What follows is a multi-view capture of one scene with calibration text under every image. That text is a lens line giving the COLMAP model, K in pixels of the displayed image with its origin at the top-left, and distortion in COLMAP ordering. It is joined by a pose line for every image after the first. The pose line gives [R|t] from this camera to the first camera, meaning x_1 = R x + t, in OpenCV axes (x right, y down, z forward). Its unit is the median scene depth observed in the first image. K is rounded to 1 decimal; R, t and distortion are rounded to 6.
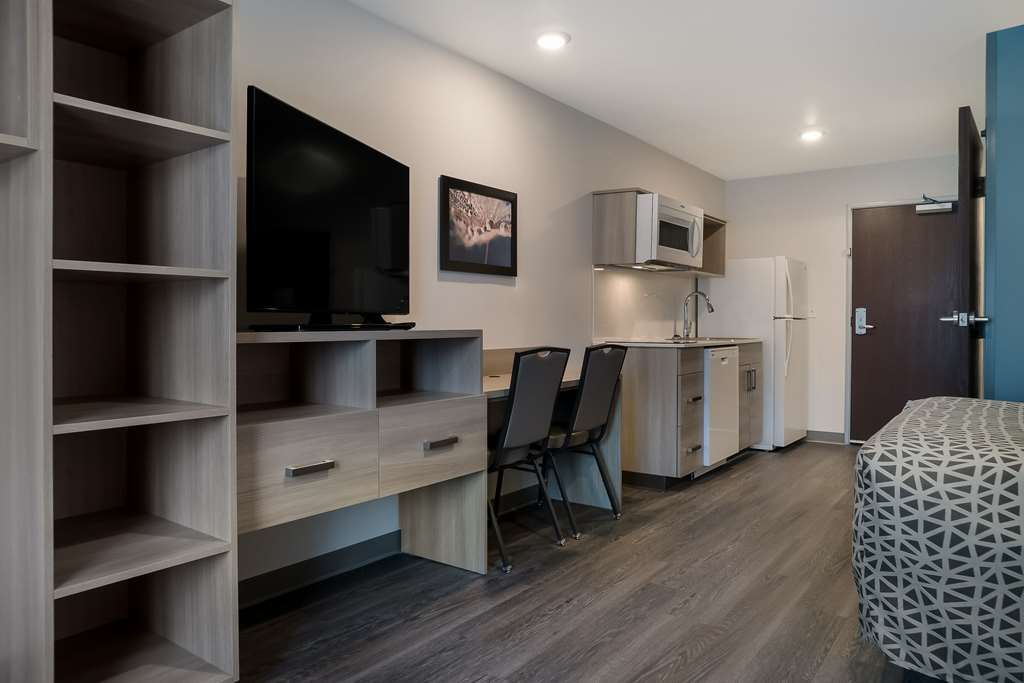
lens RADIAL K [[691.8, 0, 498.3], [0, 691.8, 336.7], [0, 0, 1]] dist [-0.079744, 0.062902]
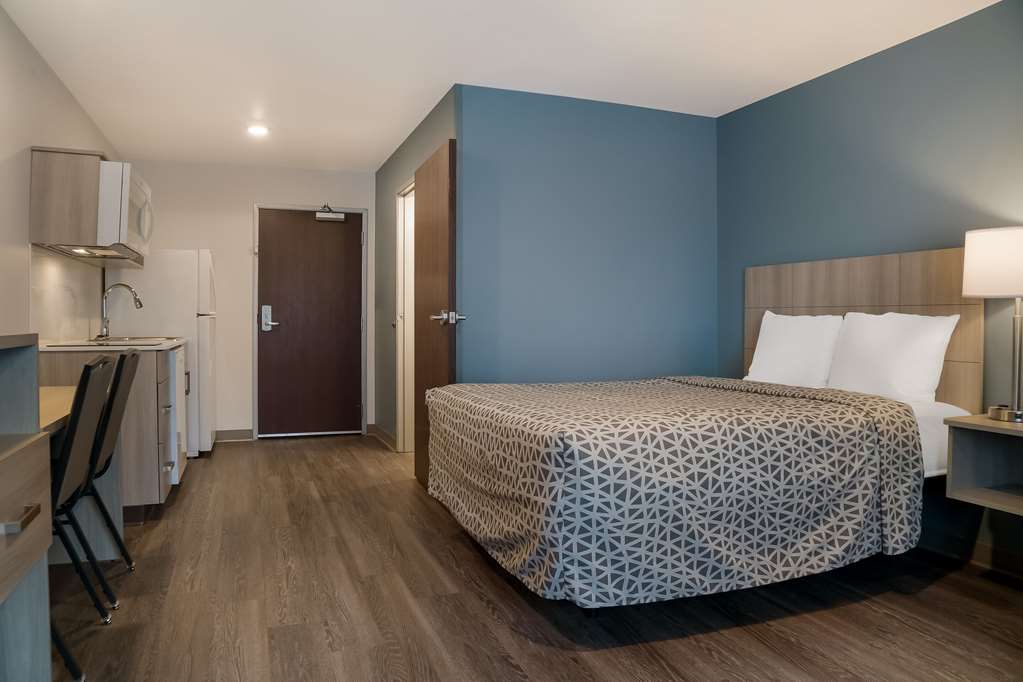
lens RADIAL K [[688.7, 0, 511.5], [0, 688.7, 341.0], [0, 0, 1]] dist [-0.085205, 0.000968]
pose [[0.539676, -0.026749, 0.841448, -0.236258], [0.016753, 0.999638, 0.021032, -0.006710], [-0.841706, 0.002746, 0.539929, 0.227656]]
